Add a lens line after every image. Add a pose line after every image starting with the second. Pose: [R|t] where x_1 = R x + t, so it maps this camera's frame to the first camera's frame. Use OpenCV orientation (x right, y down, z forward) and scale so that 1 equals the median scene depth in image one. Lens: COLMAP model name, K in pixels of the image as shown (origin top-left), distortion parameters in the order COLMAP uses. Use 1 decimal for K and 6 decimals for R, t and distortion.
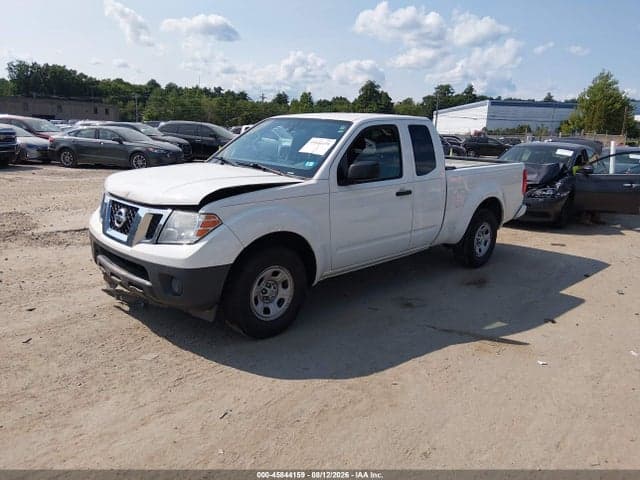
lens RADIAL K [[517.1, 0, 320.0], [0, 517.1, 240.0], [0, 0, 1]] dist [0.076735, -0.141063]
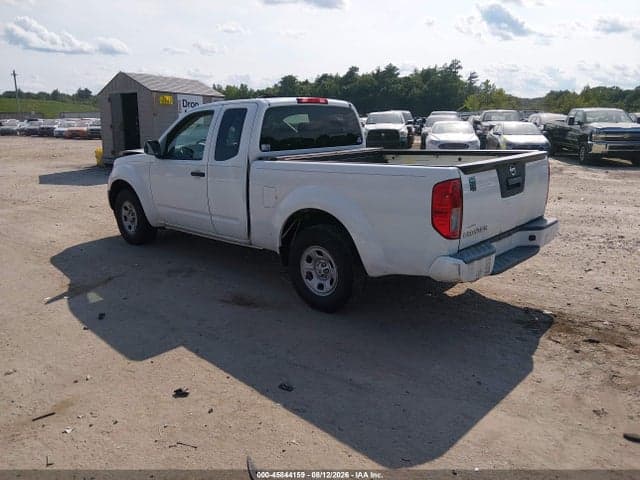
lens RADIAL K [[517.1, 0, 320.0], [0, 517.1, 240.0], [0, 0, 1]] dist [0.076735, -0.141063]
pose [[-0.040249, 0.187947, -0.981354, 0.412705], [-0.199643, 0.960833, 0.192204, -0.072520], [0.979042, 0.203657, -0.001150, 0.427640]]
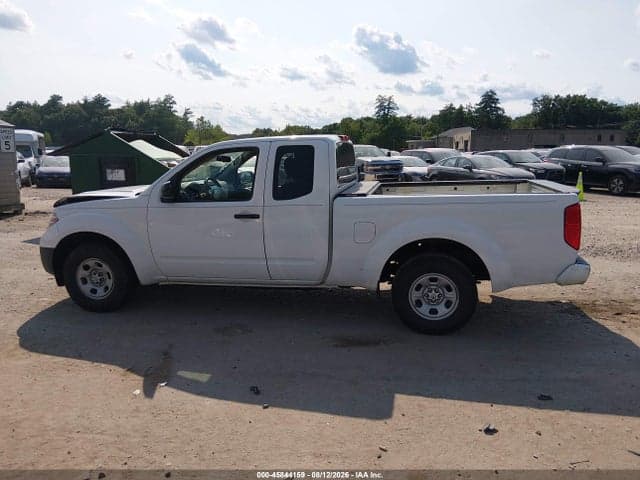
lens RADIAL K [[517.1, 0, 320.0], [0, 517.1, 240.0], [0, 0, 1]] dist [0.076735, -0.141063]
pose [[0.522912, 0.102938, -0.846148, 0.352905], [-0.148788, 0.988464, 0.028301, -0.031567], [0.839300, 0.111098, 0.532196, 0.202563]]
